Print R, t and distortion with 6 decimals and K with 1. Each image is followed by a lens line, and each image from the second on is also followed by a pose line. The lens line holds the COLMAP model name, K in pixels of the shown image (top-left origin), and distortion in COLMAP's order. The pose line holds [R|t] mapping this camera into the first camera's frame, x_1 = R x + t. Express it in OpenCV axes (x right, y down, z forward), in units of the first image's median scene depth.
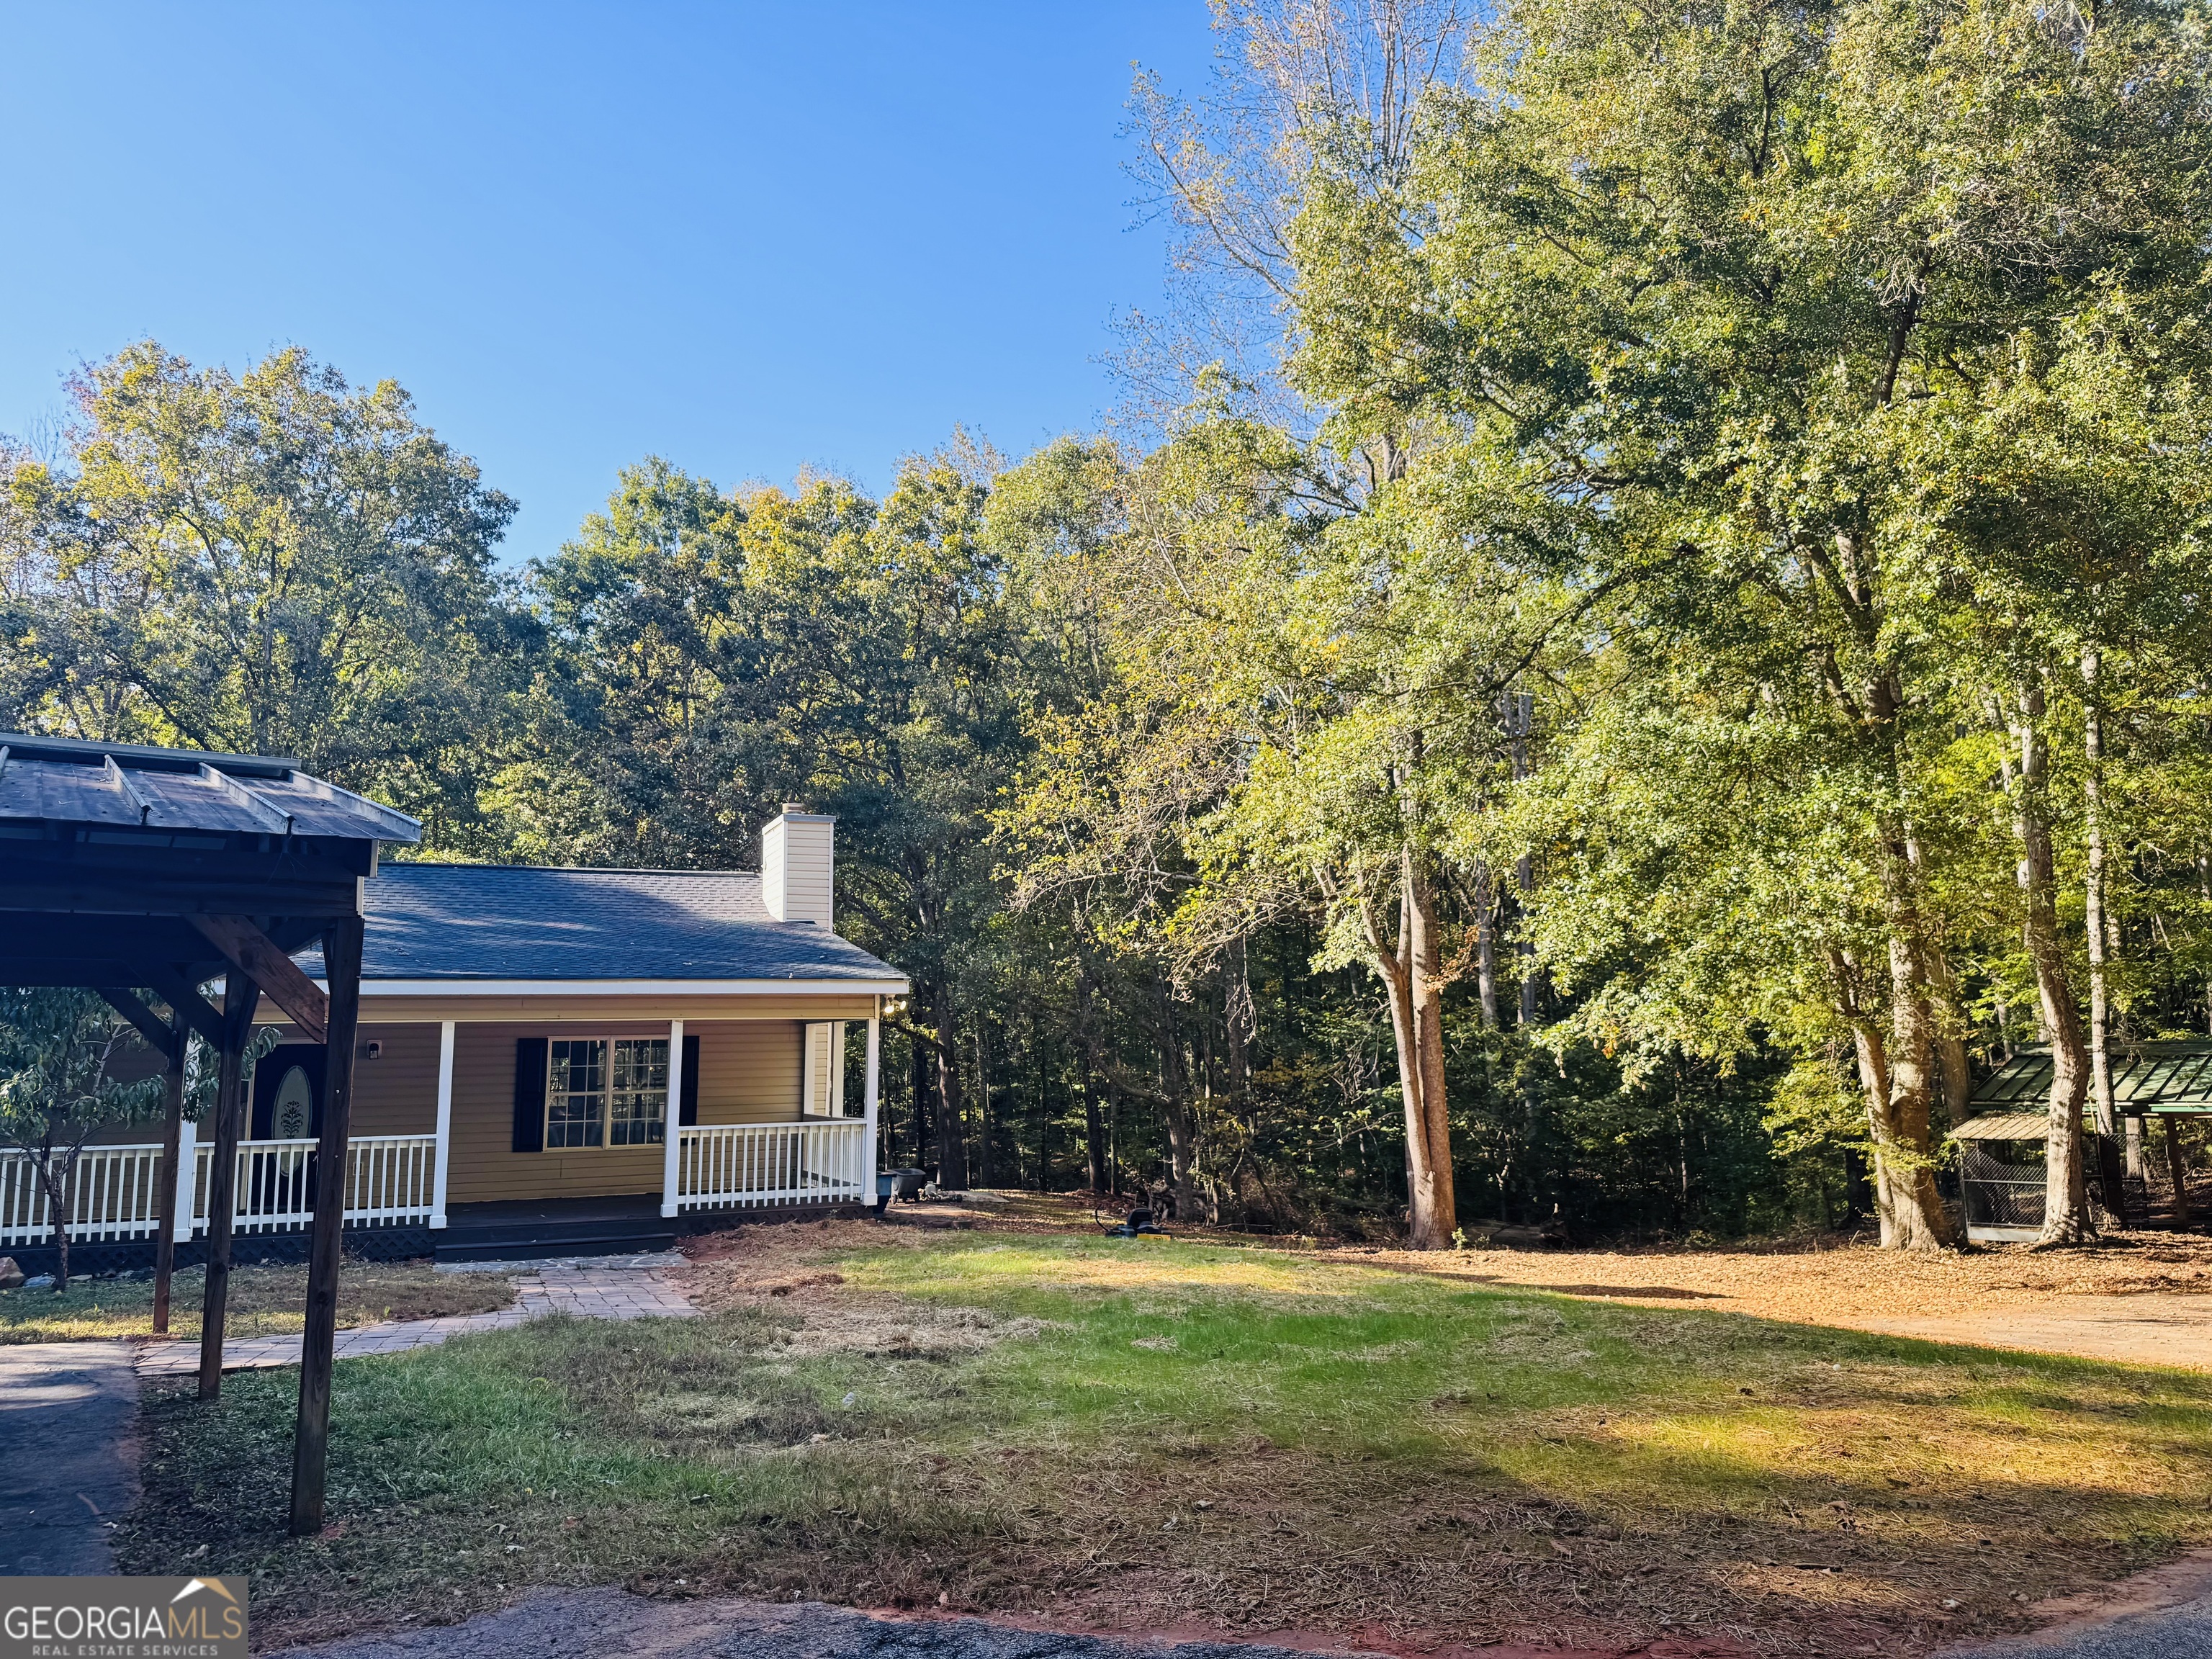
lens RADIAL K [[1557.0, 0, 1094.2], [0, 1557.0, 840.0], [0, 0, 1]] dist [0.068876, -0.074981]
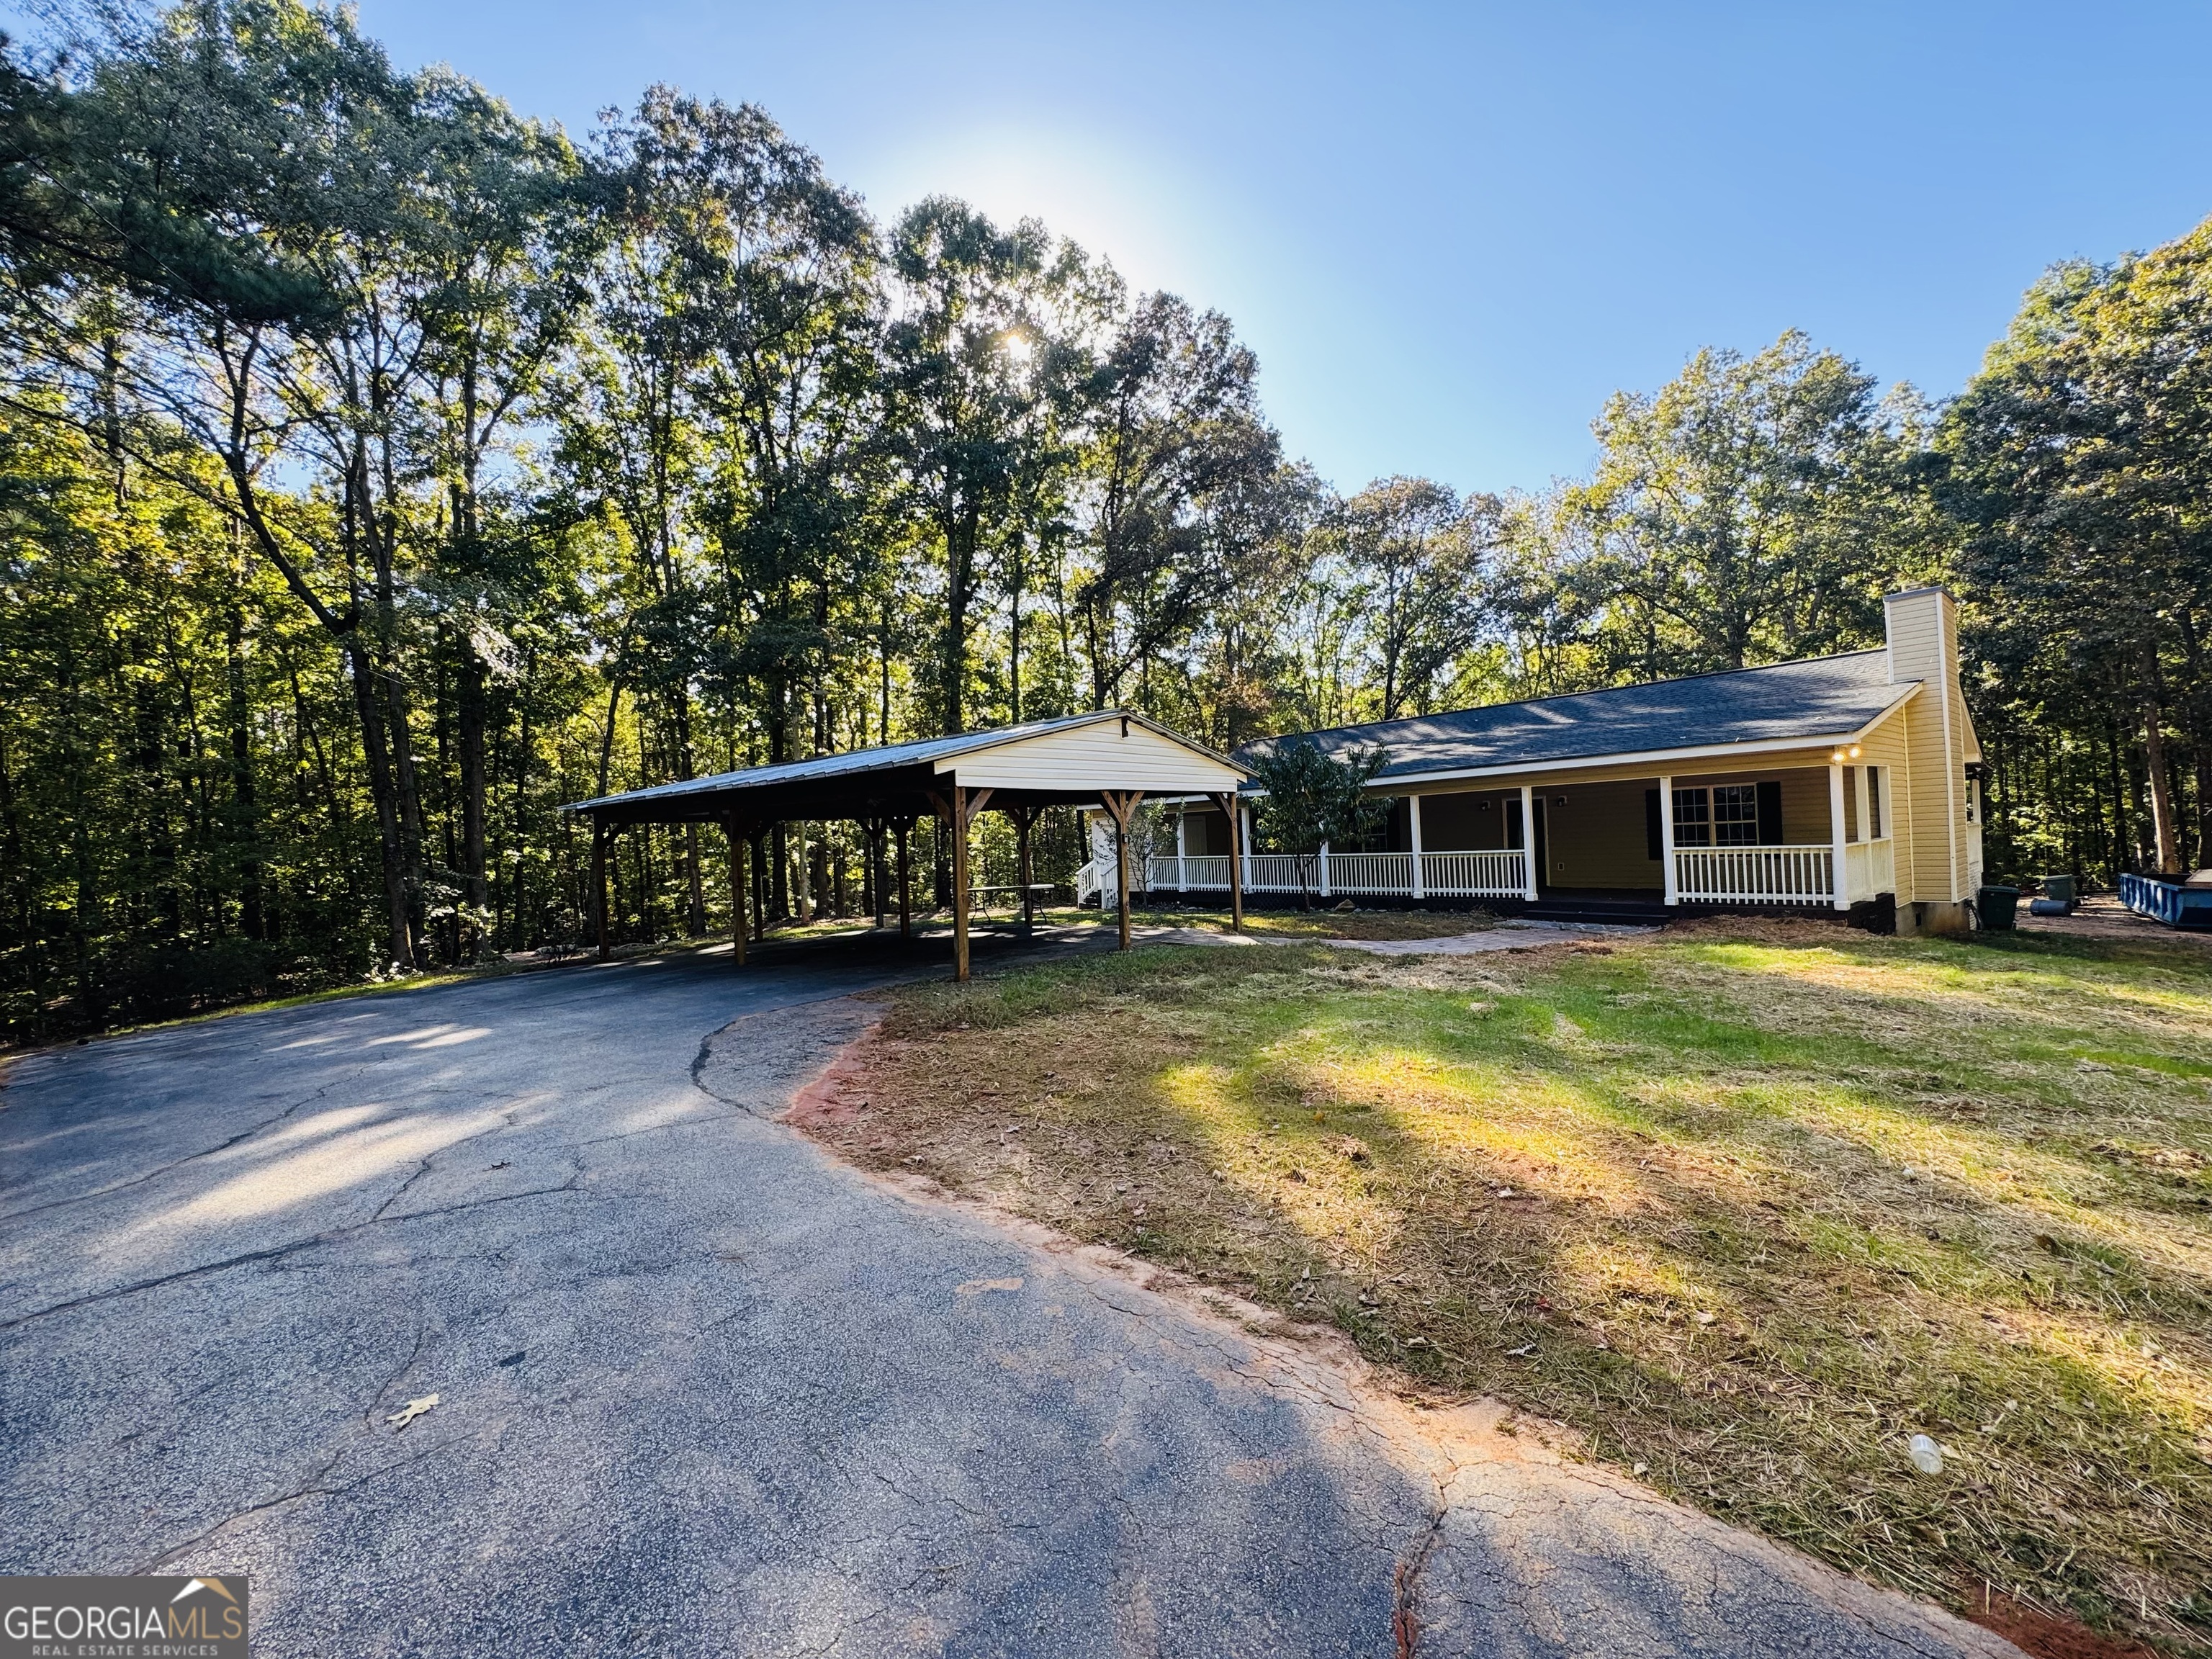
lens RADIAL K [[895.1, 0, 1101.7], [0, 895.1, 824.5], [0, 0, 1]] dist [0.001367, 0.000986]
pose [[0.296486, -0.013212, -0.954946, 0.358975], [0.172448, 0.984209, 0.039924, 0.030290], [0.939339, -0.176516, 0.294083, 0.218227]]
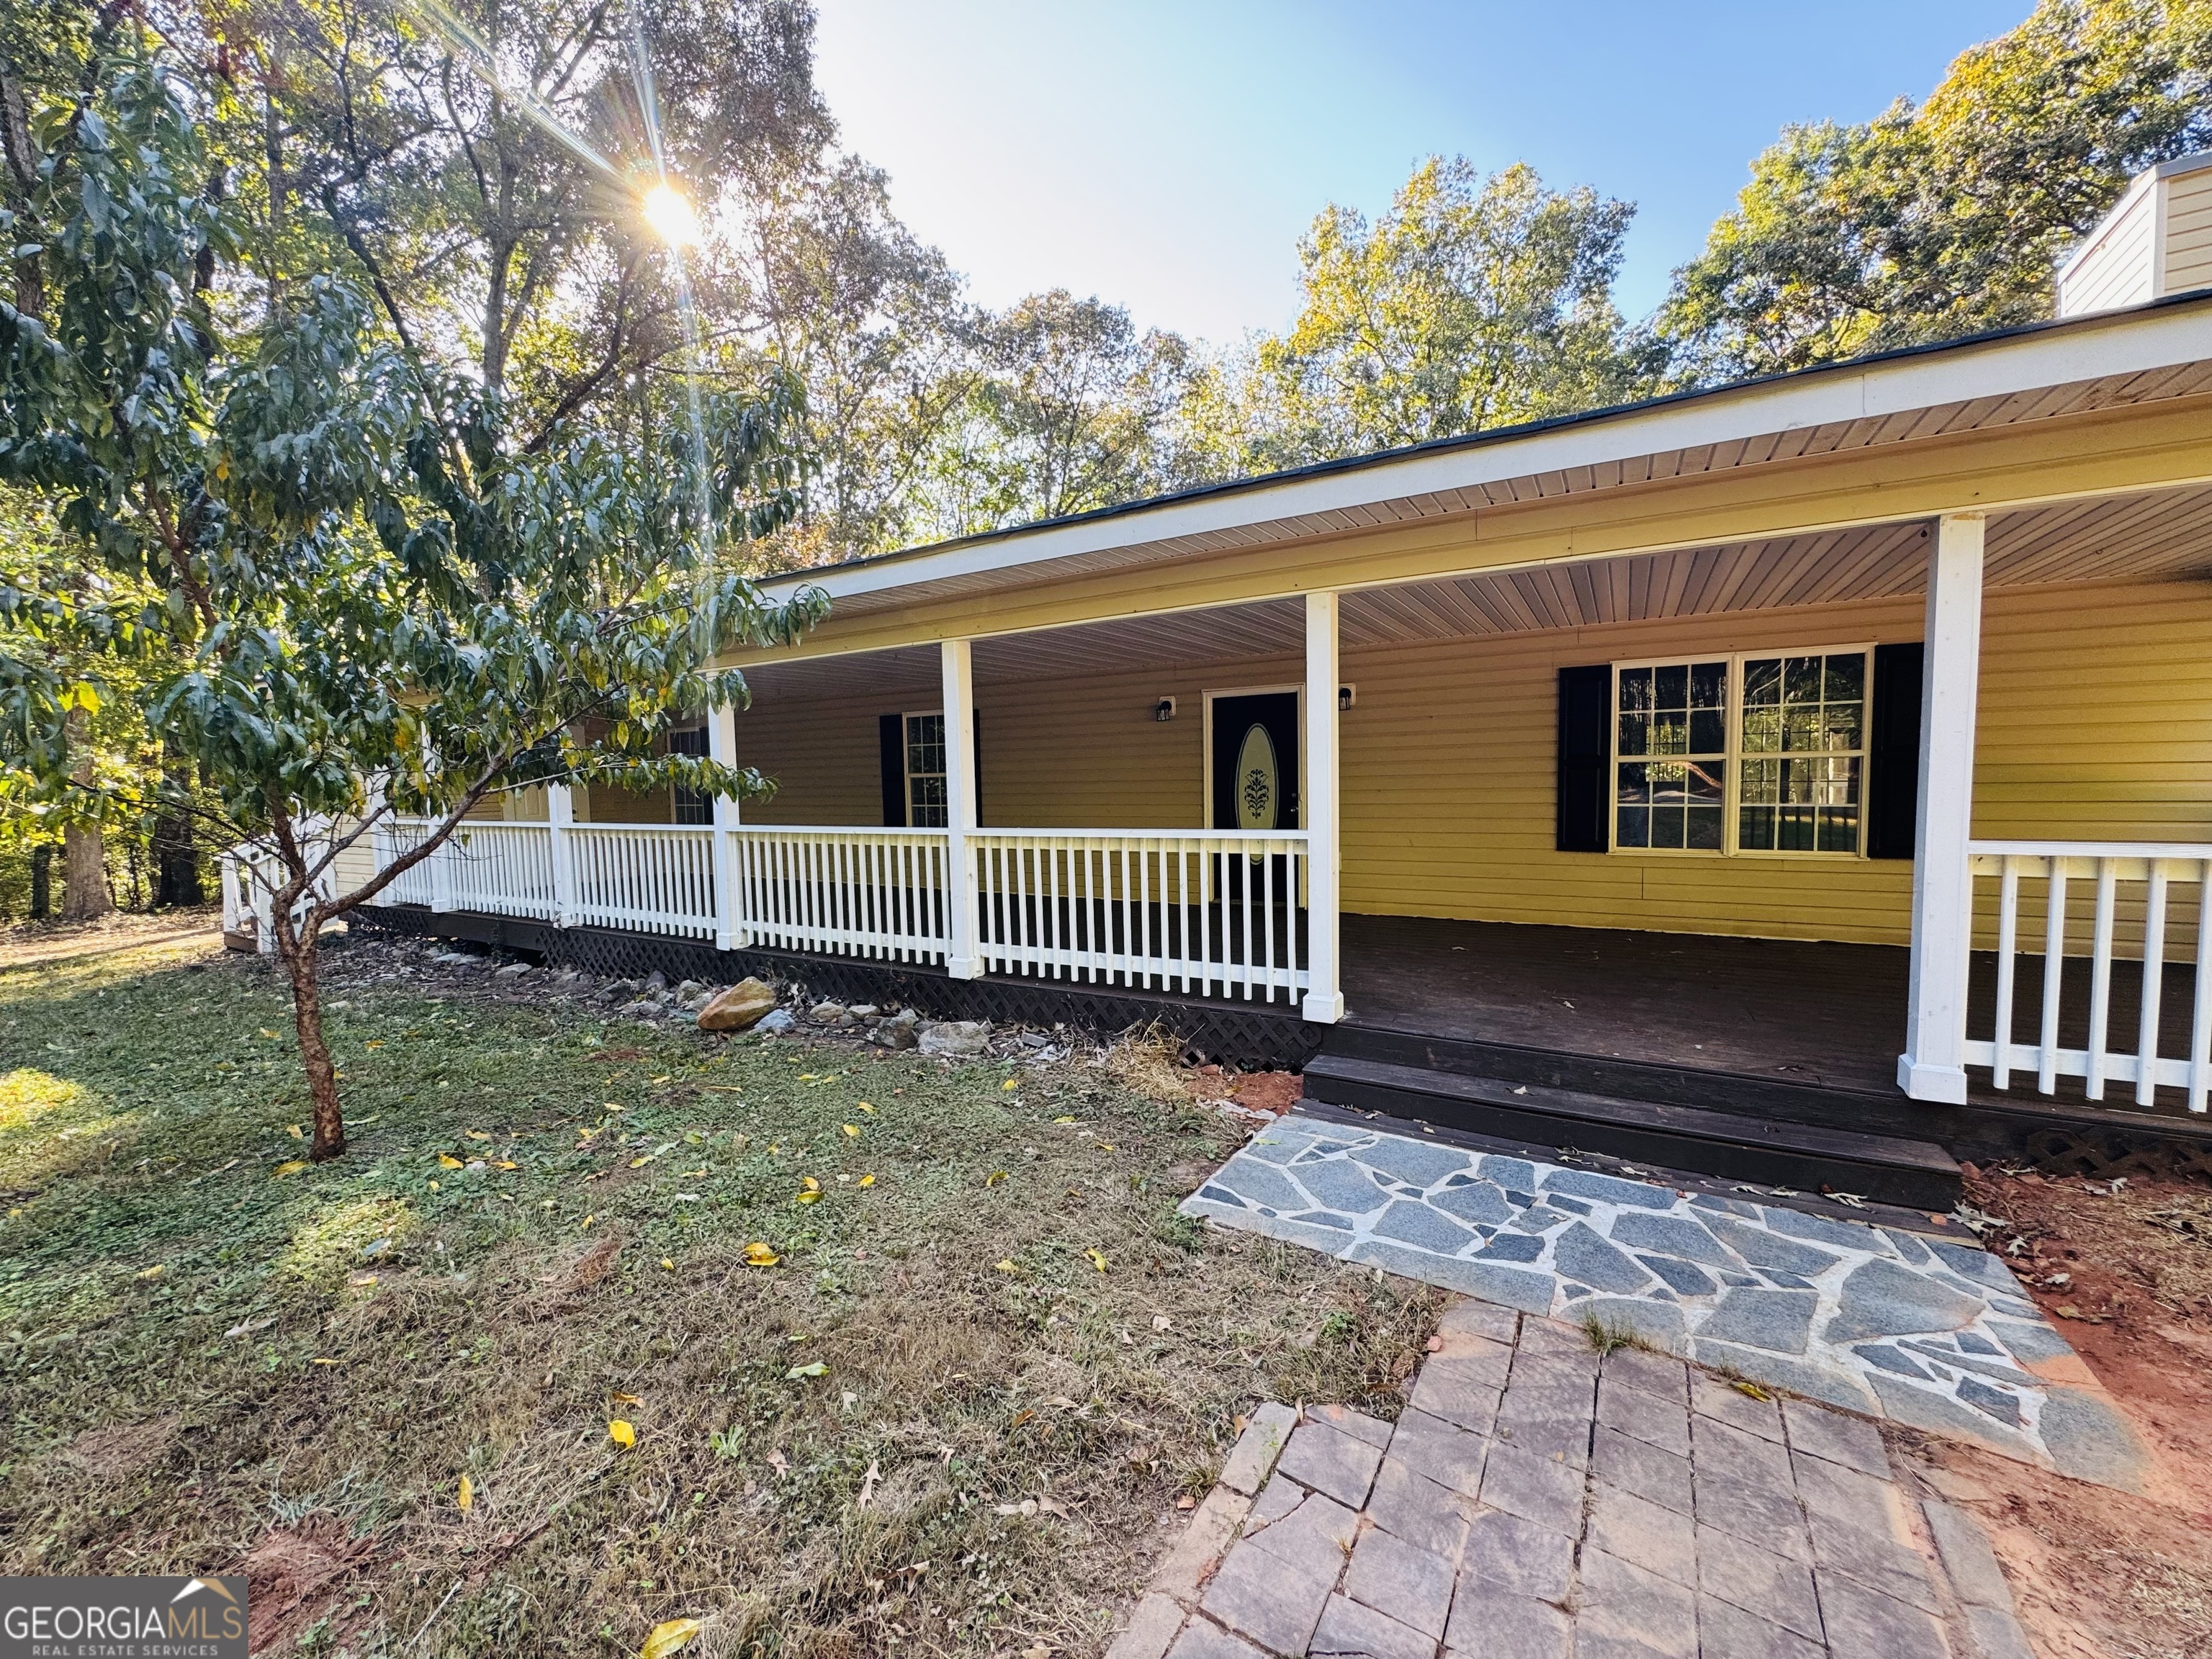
lens RADIAL K [[895.1, 0, 1101.2], [0, 895.1, 828.7], [0, 0, 1]] dist [0.001367, 0.000986]
pose [[0.605054, 0.048377, -0.794713, -0.207052], [0.124604, 0.980099, 0.154529, 0.118122], [0.786374, -0.192522, 0.586985, 0.684548]]
